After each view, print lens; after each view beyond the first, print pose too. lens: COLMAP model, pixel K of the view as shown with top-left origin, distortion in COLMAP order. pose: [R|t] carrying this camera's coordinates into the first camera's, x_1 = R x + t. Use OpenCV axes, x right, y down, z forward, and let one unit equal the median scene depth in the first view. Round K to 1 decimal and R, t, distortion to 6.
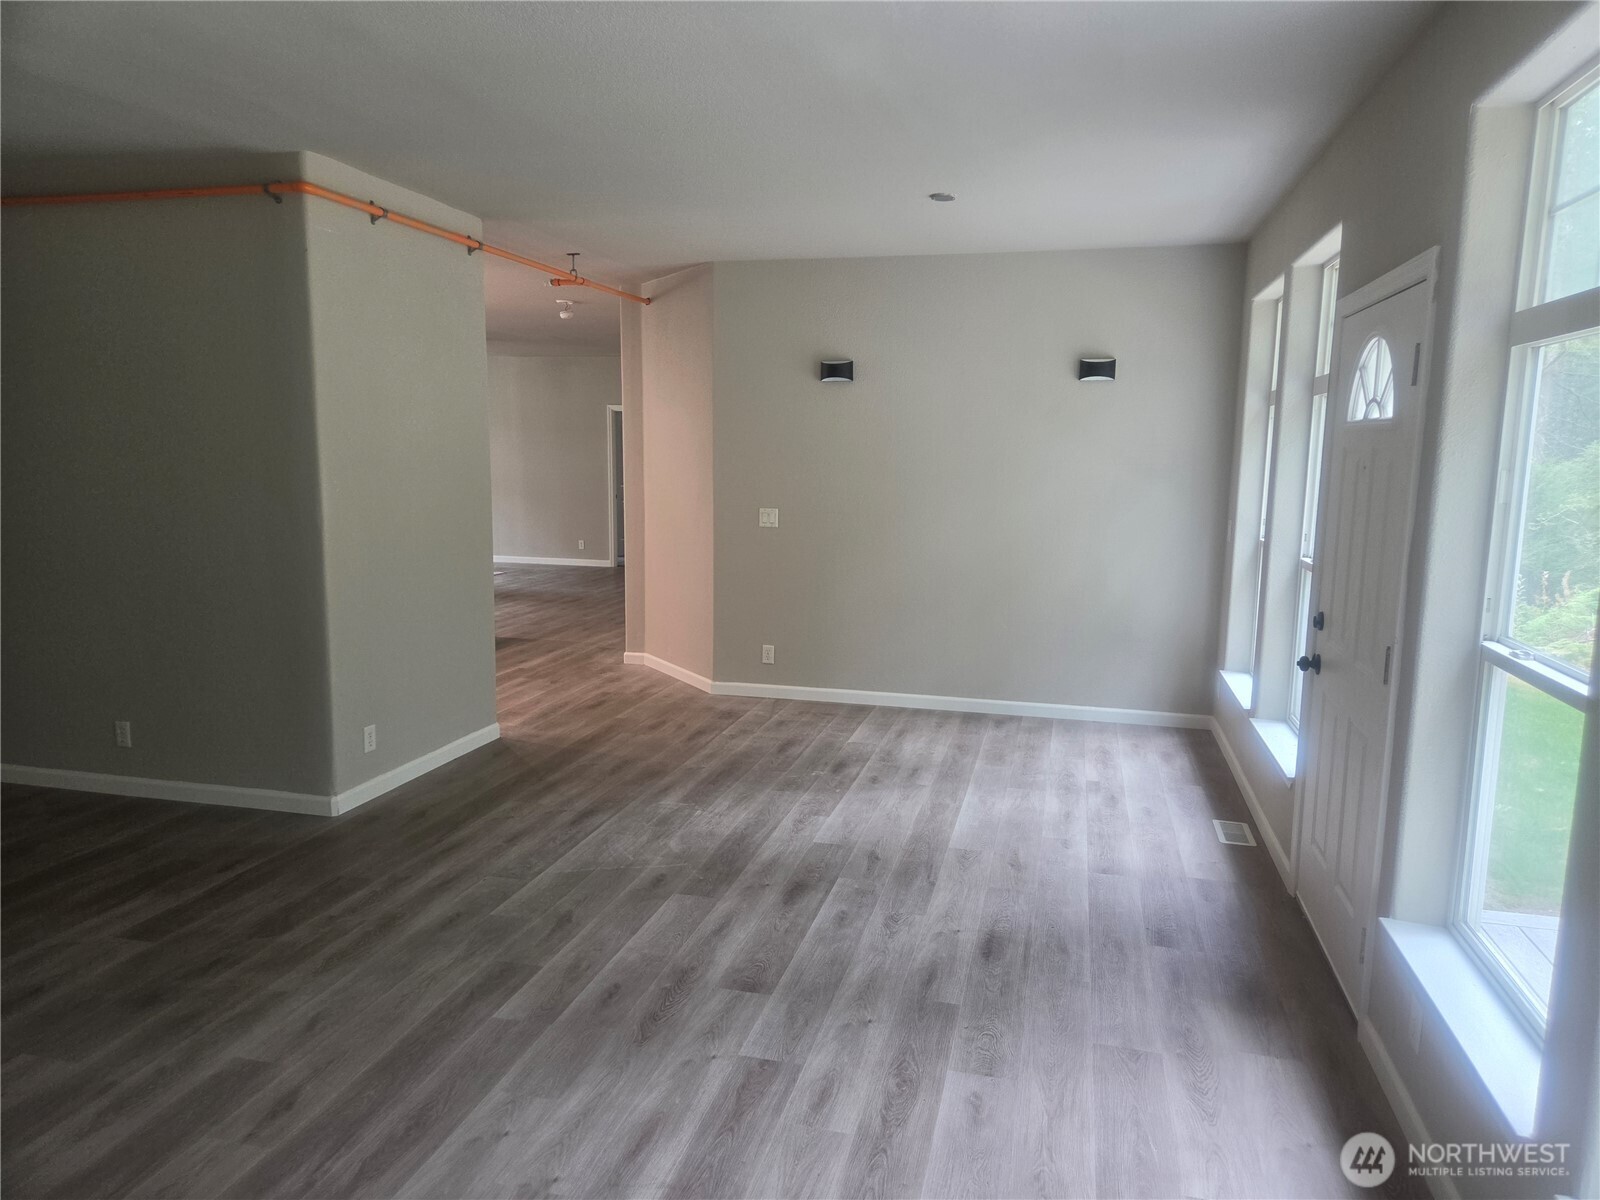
lens RADIAL K [[1083.2, 0, 805.9], [0, 1083.2, 593.1], [0, 0, 1]] dist [0.081605, -0.070672]
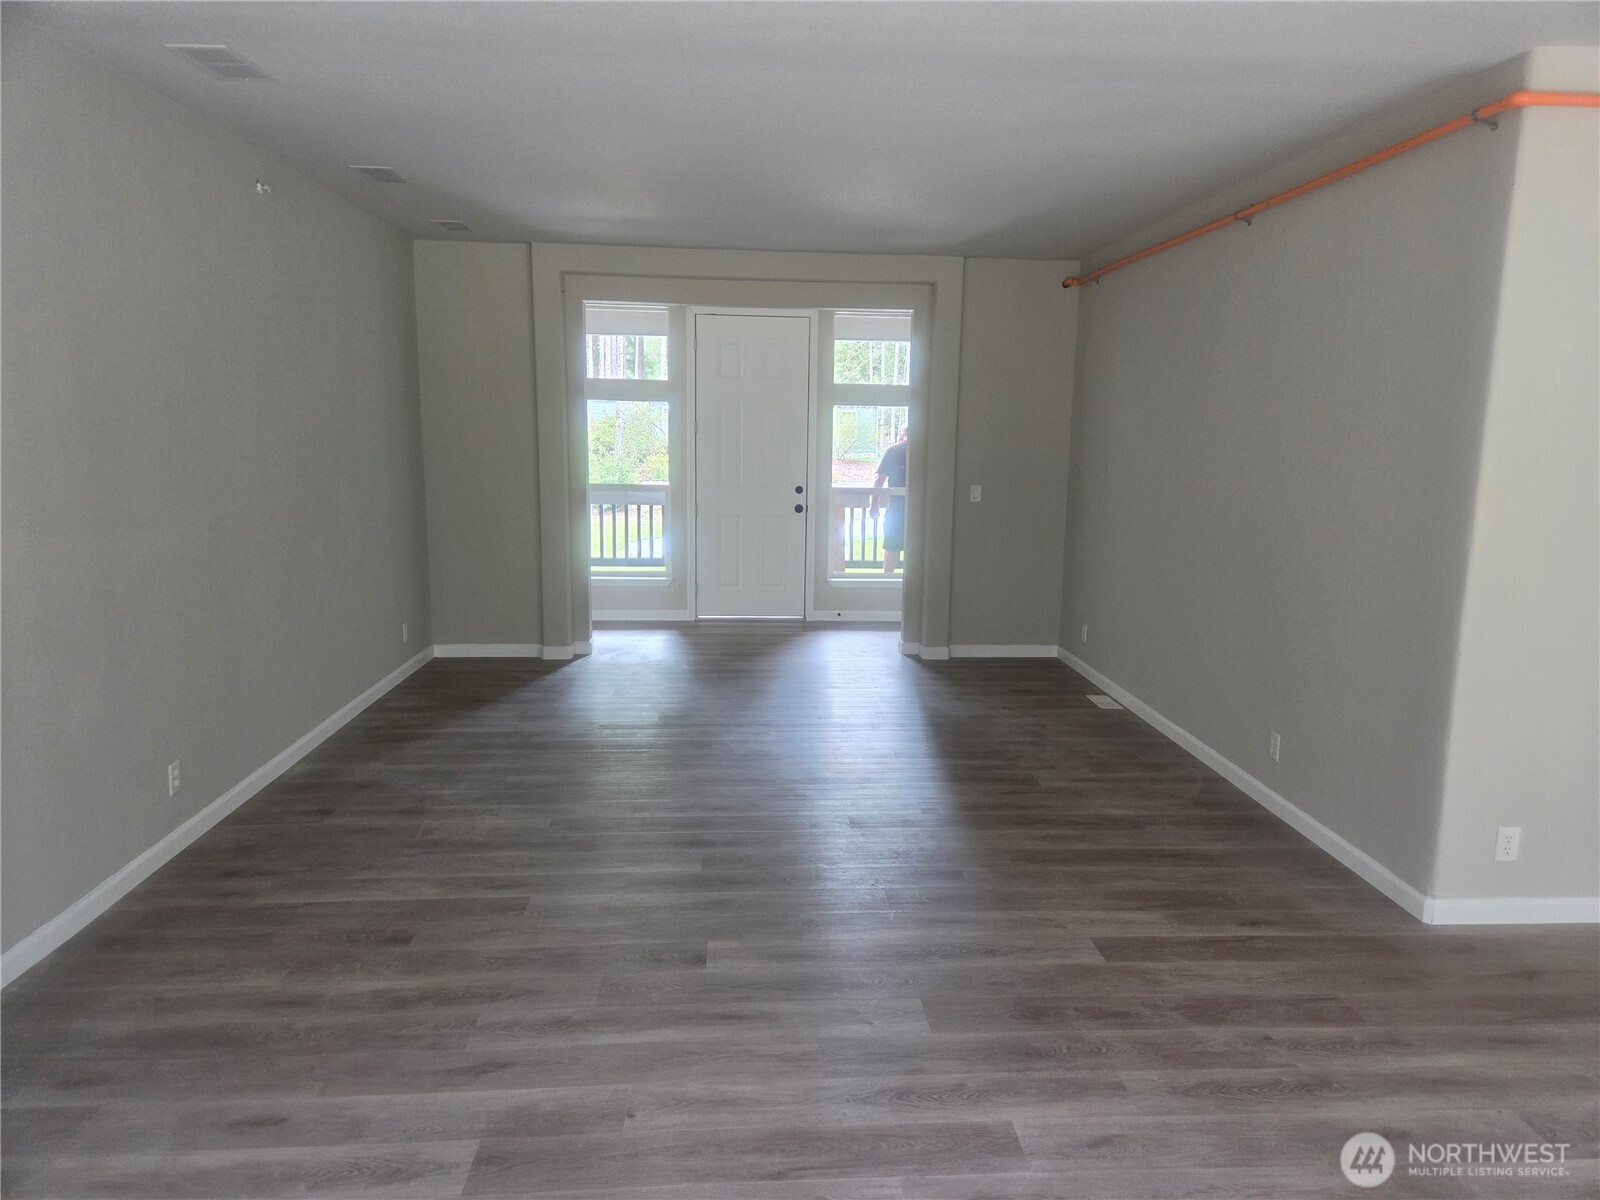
lens RADIAL K [[1064.4, 0, 800.0], [0, 1064.4, 600.0], [0, 0, 1]] dist [0.068754, -0.035548]
pose [[0.307877, 0.147594, -0.939908, 0.143636], [-0.132811, 0.984889, 0.111154, -0.056242], [0.942111, 0.090608, 0.322827, 0.352335]]
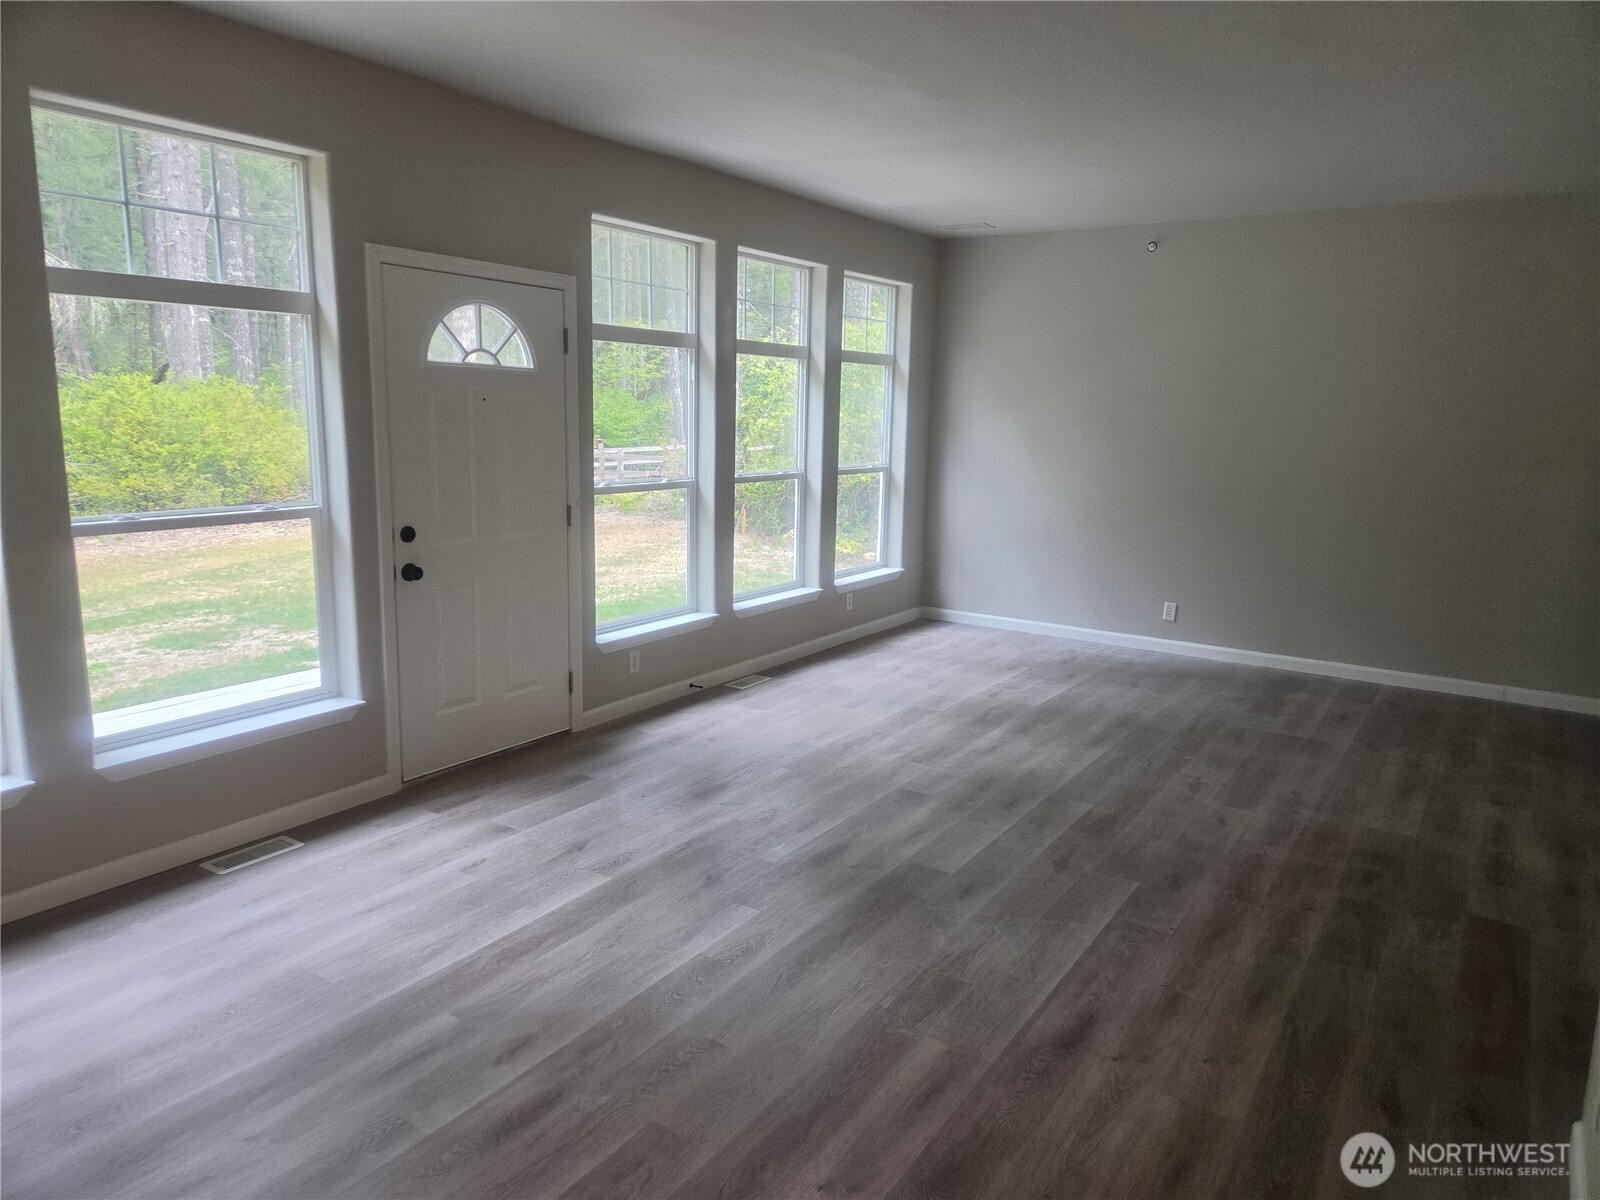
lens RADIAL K [[1064.4, 0, 800.0], [0, 1064.4, 600.0], [0, 0, 1]] dist [0.068754, -0.035548]
pose [[-0.942235, -0.096808, 0.320659, -0.257179], [0.007574, 0.950921, 0.309342, -0.230276], [-0.334868, 0.293901, -0.895257, 1.708474]]
